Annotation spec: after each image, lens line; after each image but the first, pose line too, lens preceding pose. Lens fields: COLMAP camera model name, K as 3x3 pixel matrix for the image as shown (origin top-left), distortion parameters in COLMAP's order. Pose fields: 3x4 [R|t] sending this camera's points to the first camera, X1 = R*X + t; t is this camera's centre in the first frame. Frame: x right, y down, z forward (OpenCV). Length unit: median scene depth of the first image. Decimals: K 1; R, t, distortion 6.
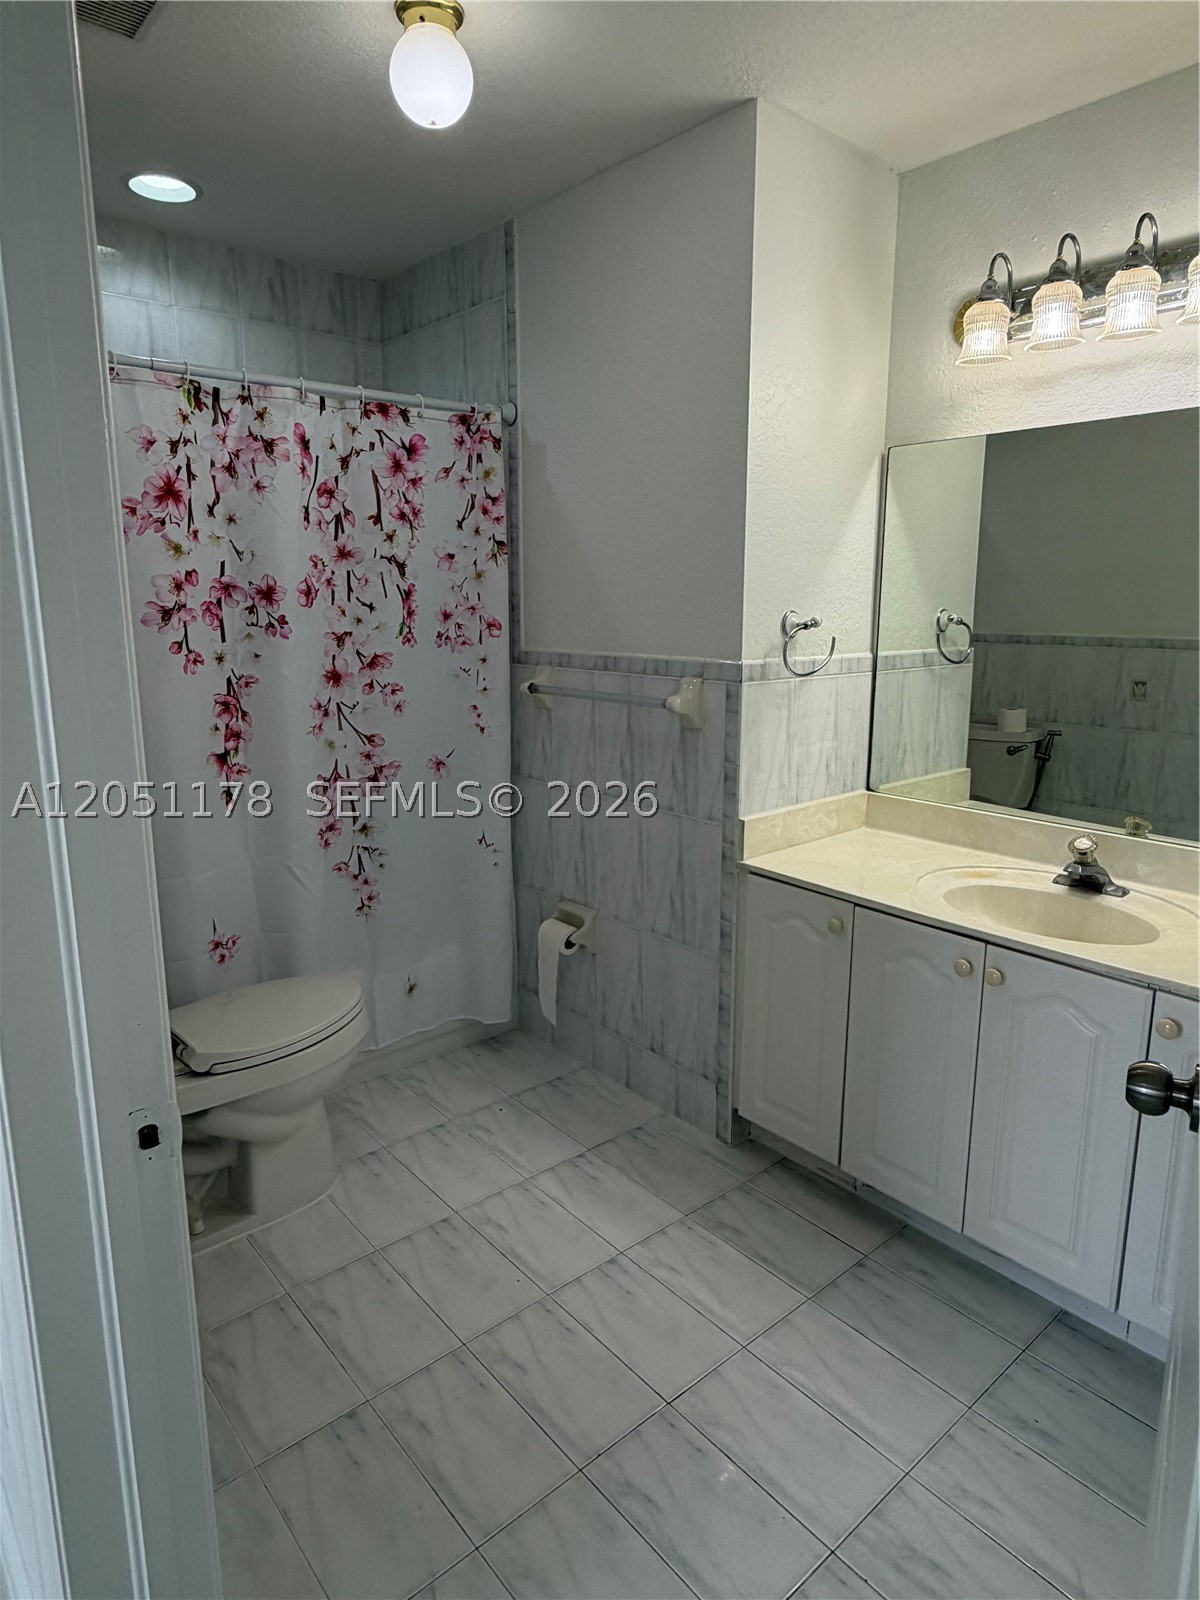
lens RADIAL K [[965.7, 0, 594.5], [0, 965.7, 796.7], [0, 0, 1]] dist [0.002197, 0.001507]
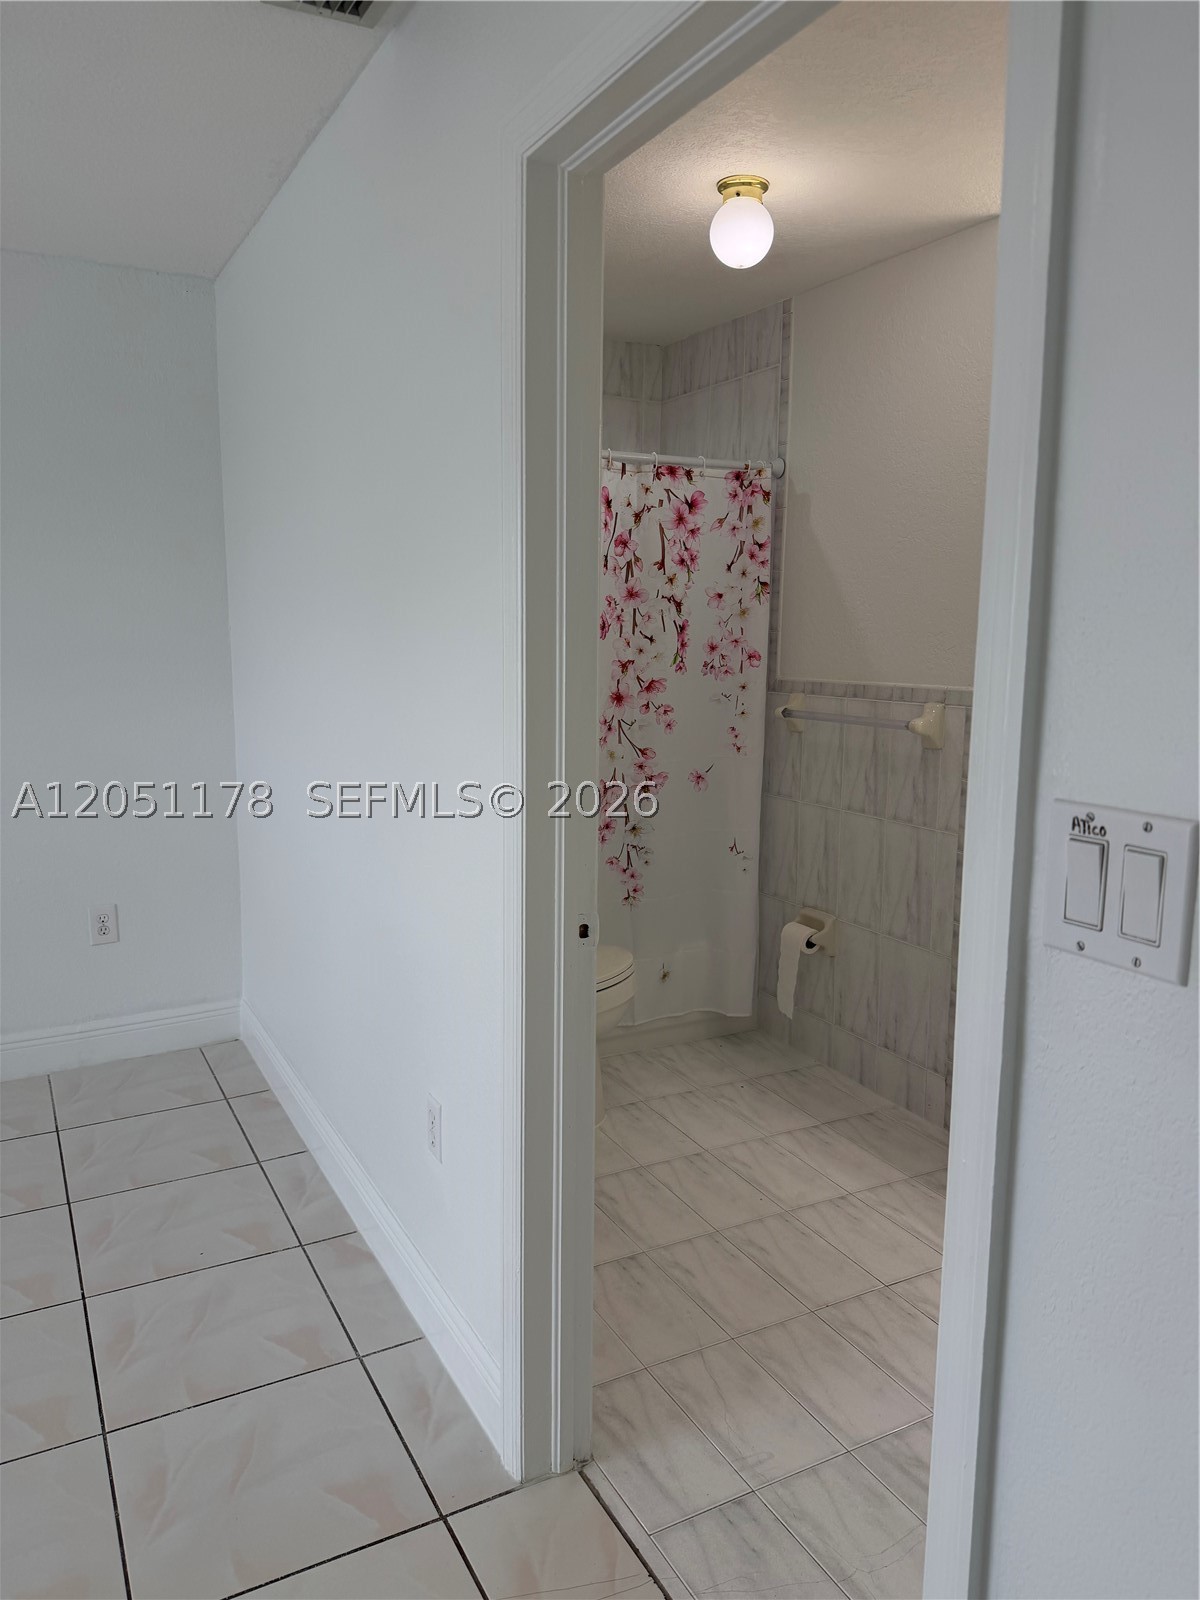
lens RADIAL K [[1116.5, 0, 598.3], [0, 1116.5, 810.1], [0, 0, 1]] dist [0.174569, -0.310623]
pose [[0.977896, 0.042177, -0.204796, -0.006332], [-0.051685, 0.997809, -0.041303, 0.069491], [0.202605, 0.050975, 0.977933, -0.330951]]
